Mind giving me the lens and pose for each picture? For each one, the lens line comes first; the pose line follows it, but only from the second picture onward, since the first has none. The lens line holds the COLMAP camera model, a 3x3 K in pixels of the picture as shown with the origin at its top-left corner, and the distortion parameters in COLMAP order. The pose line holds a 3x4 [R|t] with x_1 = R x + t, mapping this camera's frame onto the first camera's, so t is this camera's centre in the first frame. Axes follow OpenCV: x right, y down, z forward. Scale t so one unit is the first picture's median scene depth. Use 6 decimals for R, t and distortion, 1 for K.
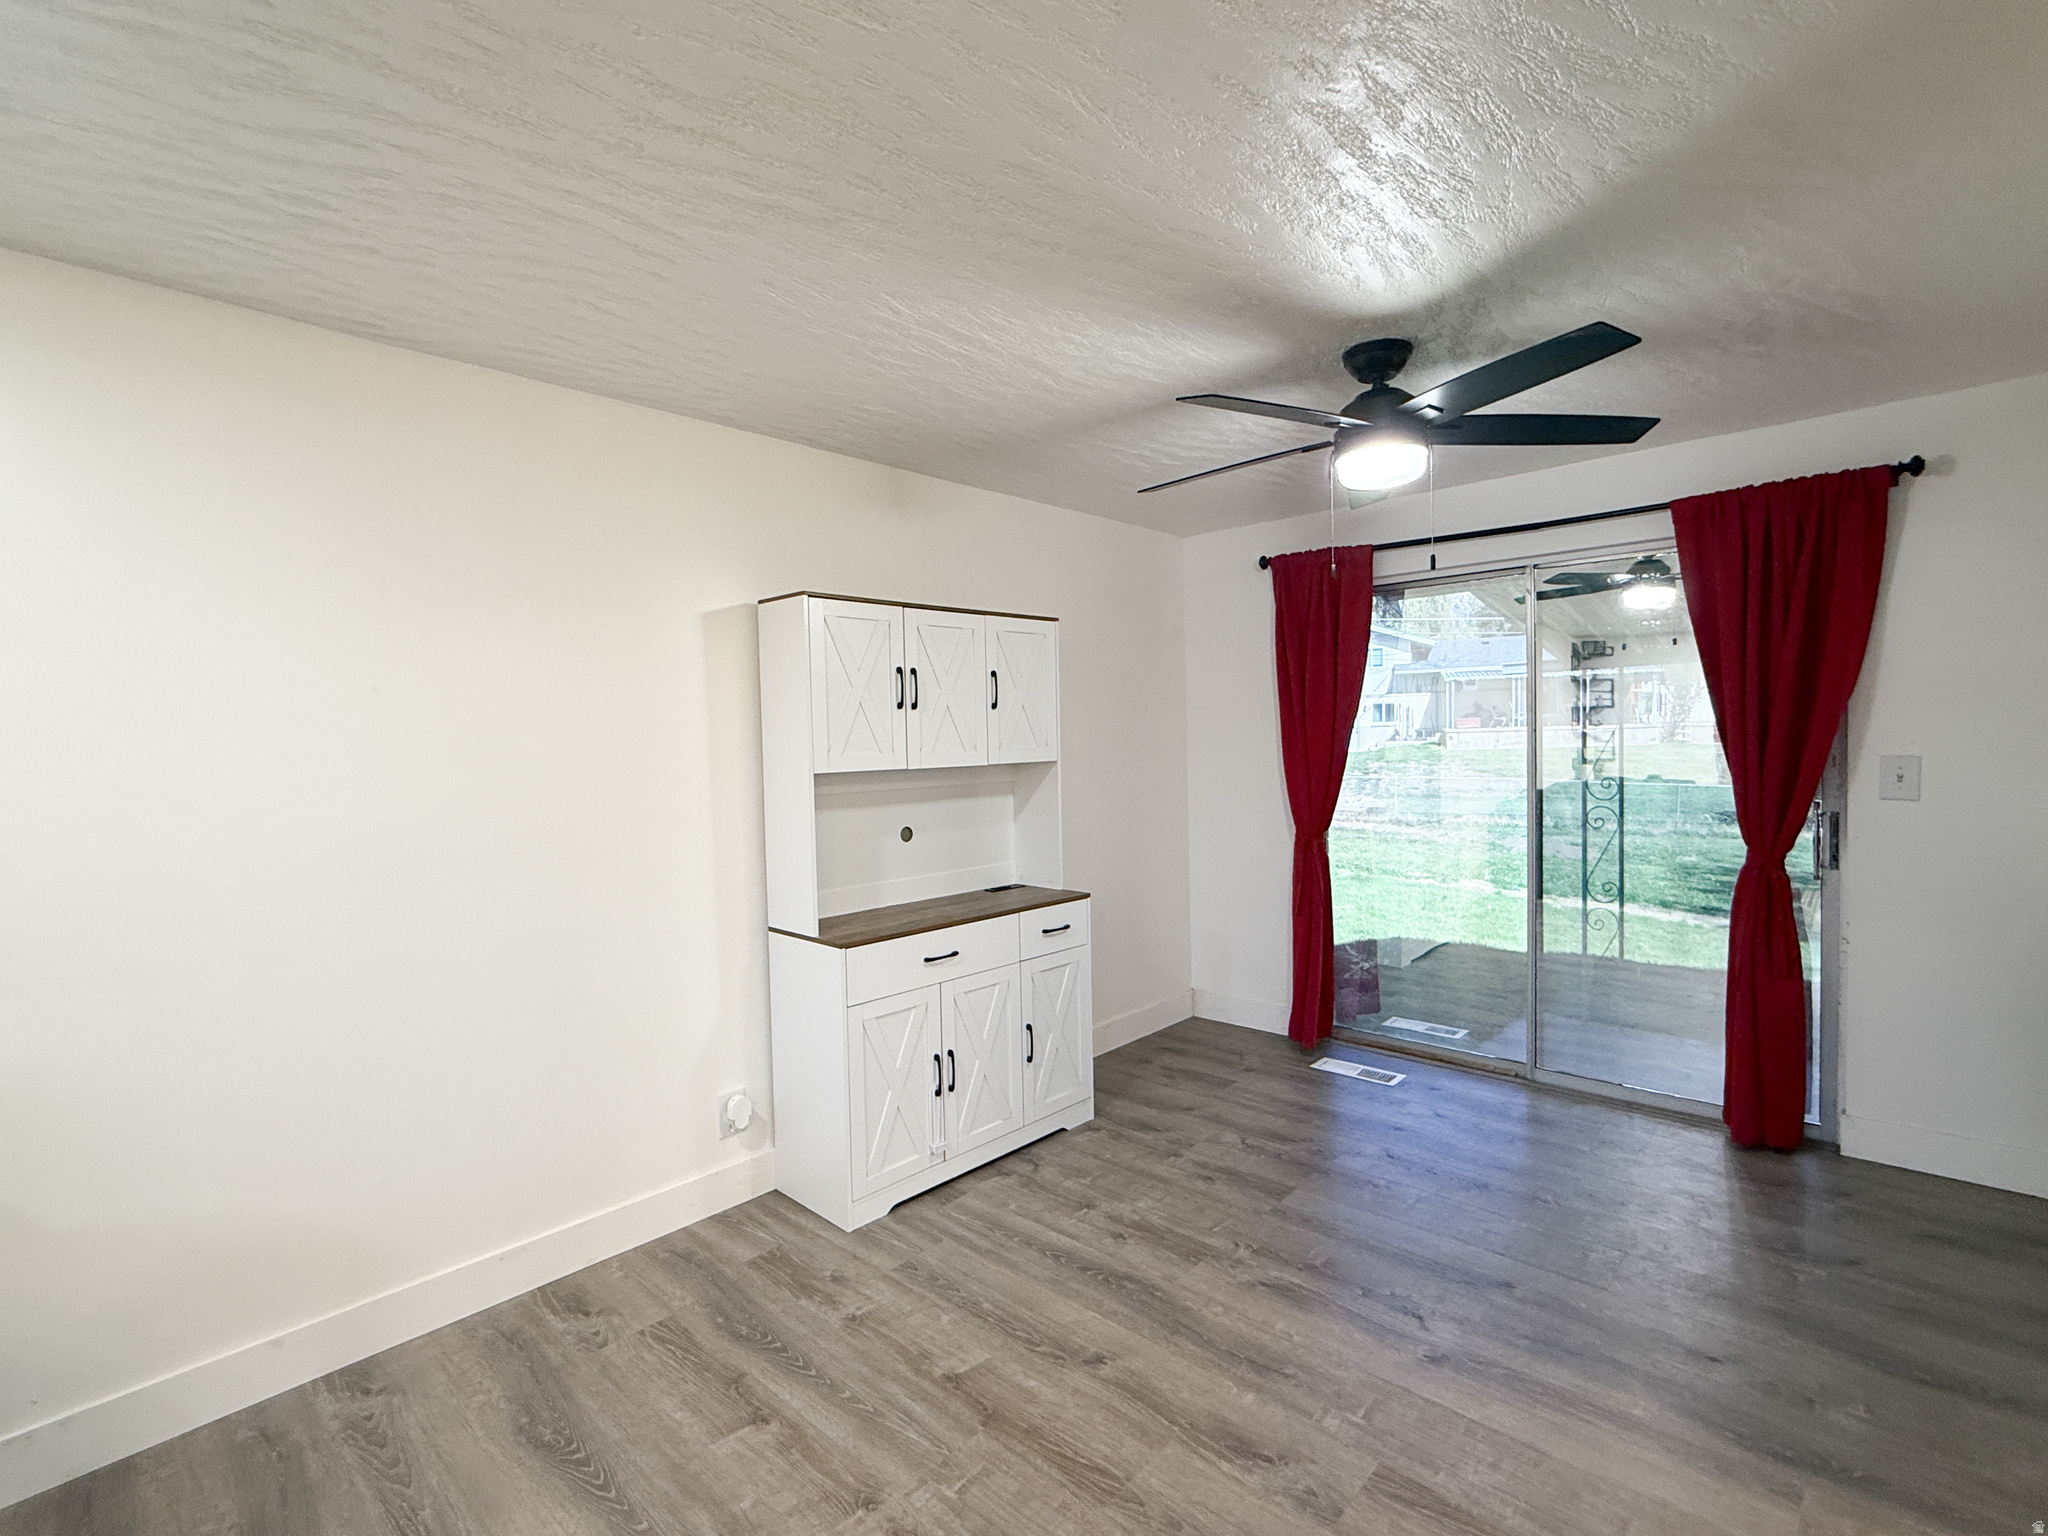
lens RADIAL K [[951.4, 0, 1025.2], [0, 951.4, 770.8], [0, 0, 1]] dist [-0.000944, 0.000496]
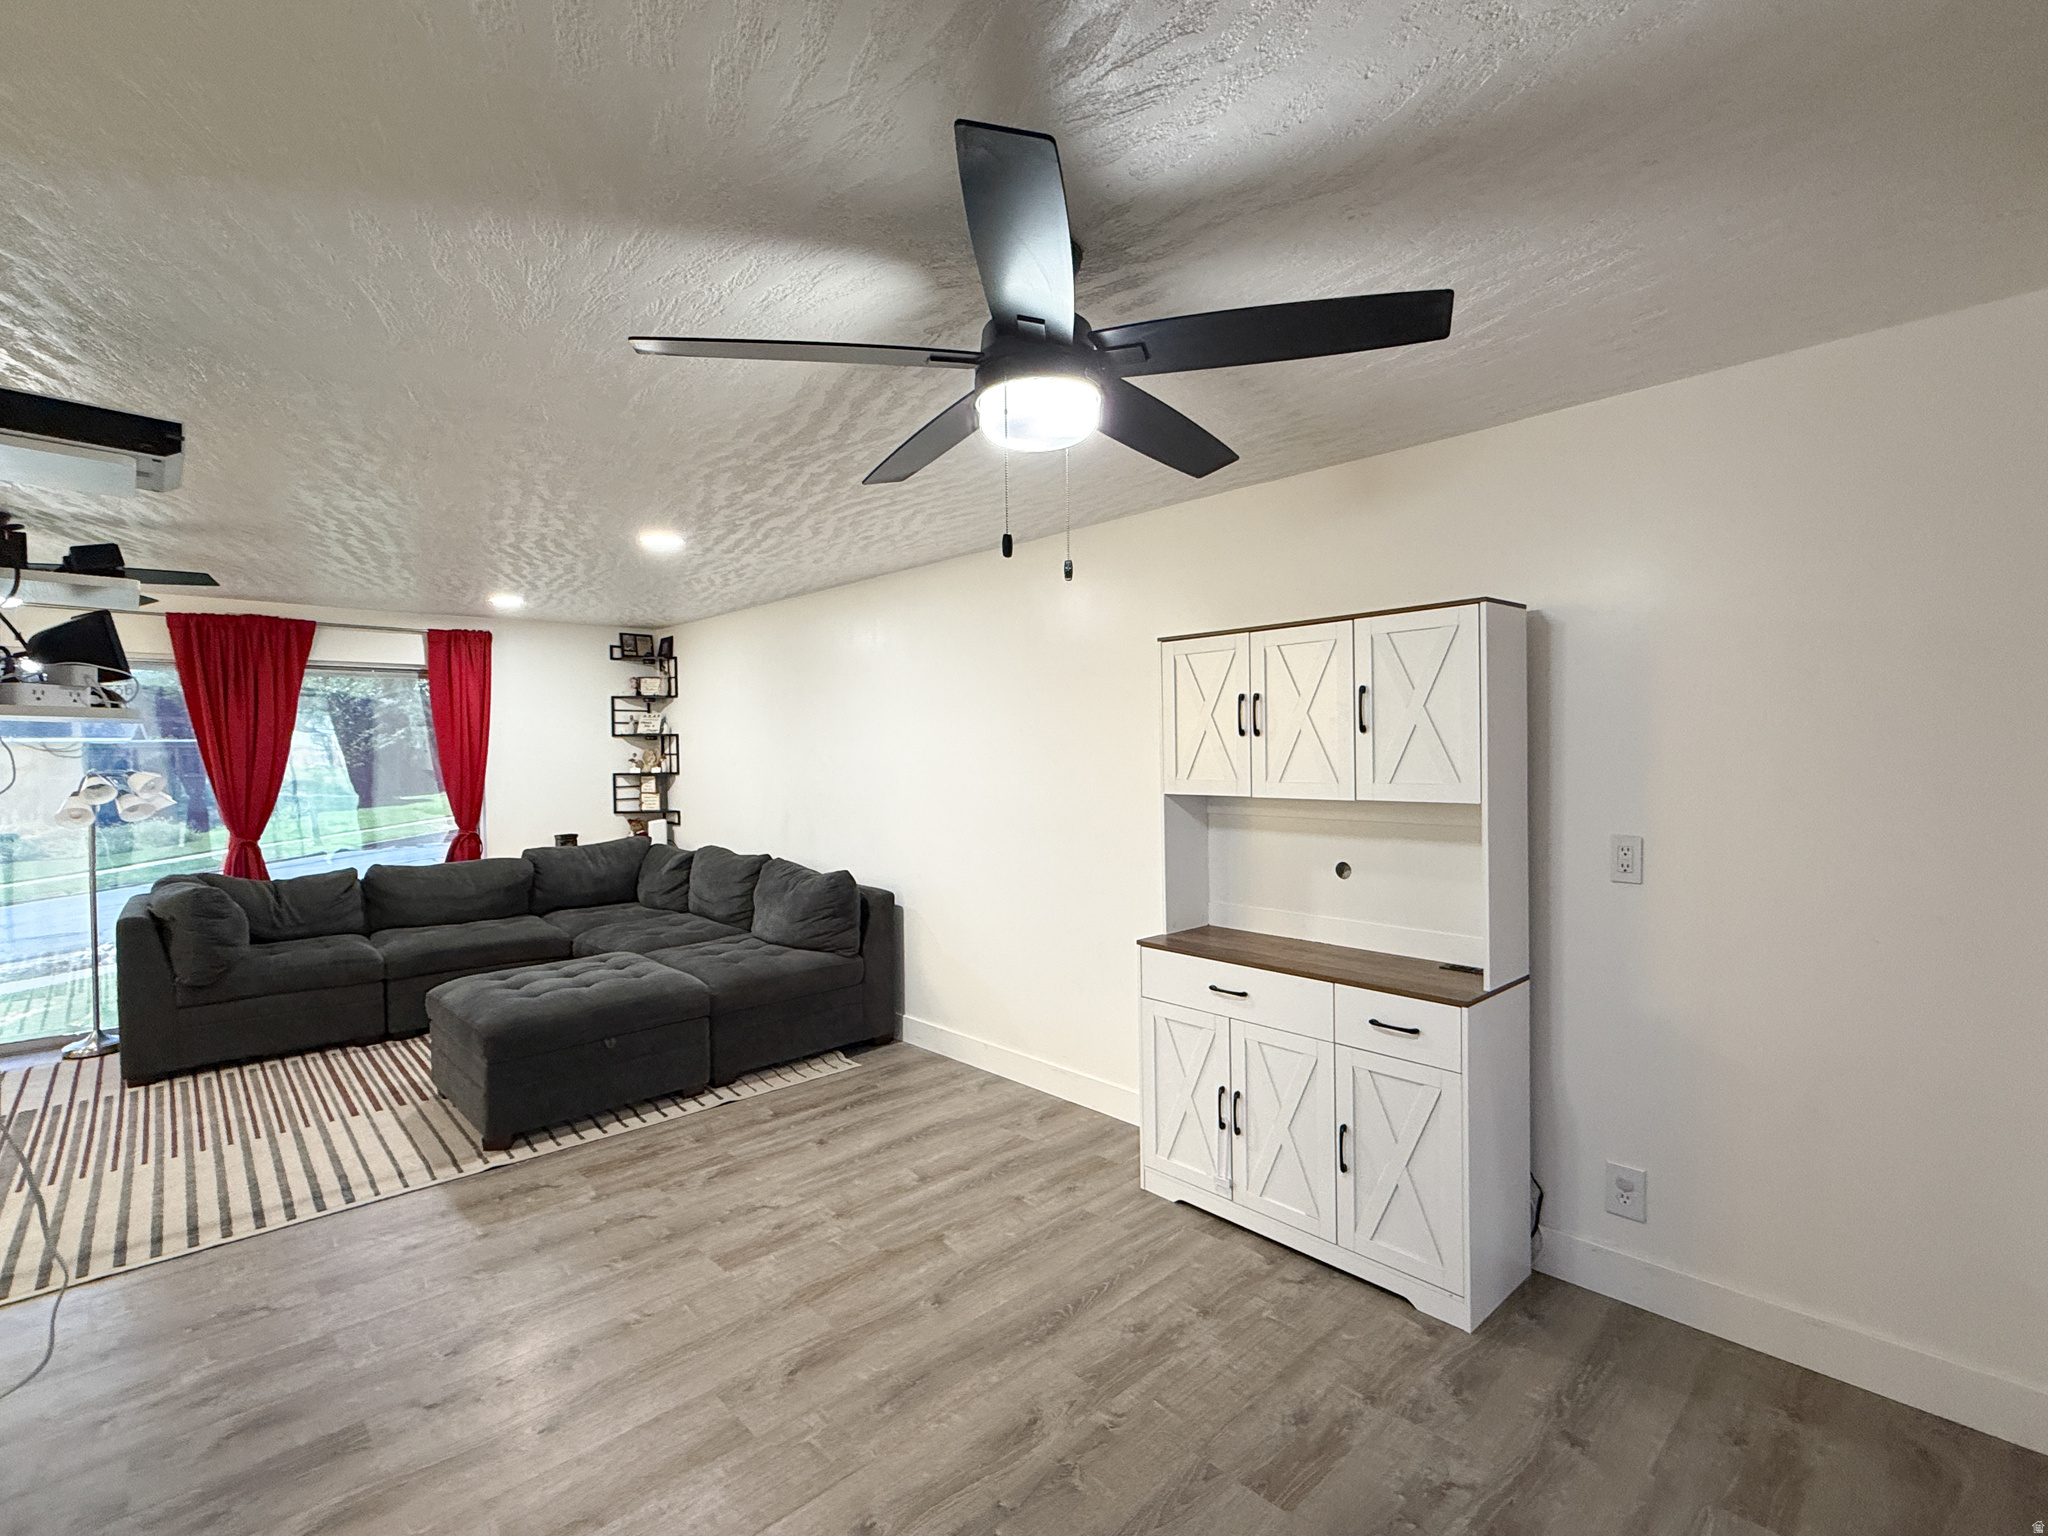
lens RADIAL K [[951.4, 0, 1024.8], [0, 951.4, 766.2], [0, 0, 1]] dist [-0.000944, 0.000496]
pose [[-0.063891, 0.041326, -0.997101, 0.928687], [-0.020594, 0.998875, 0.042719, -0.075516], [0.997744, 0.023264, -0.062968, 0.884182]]
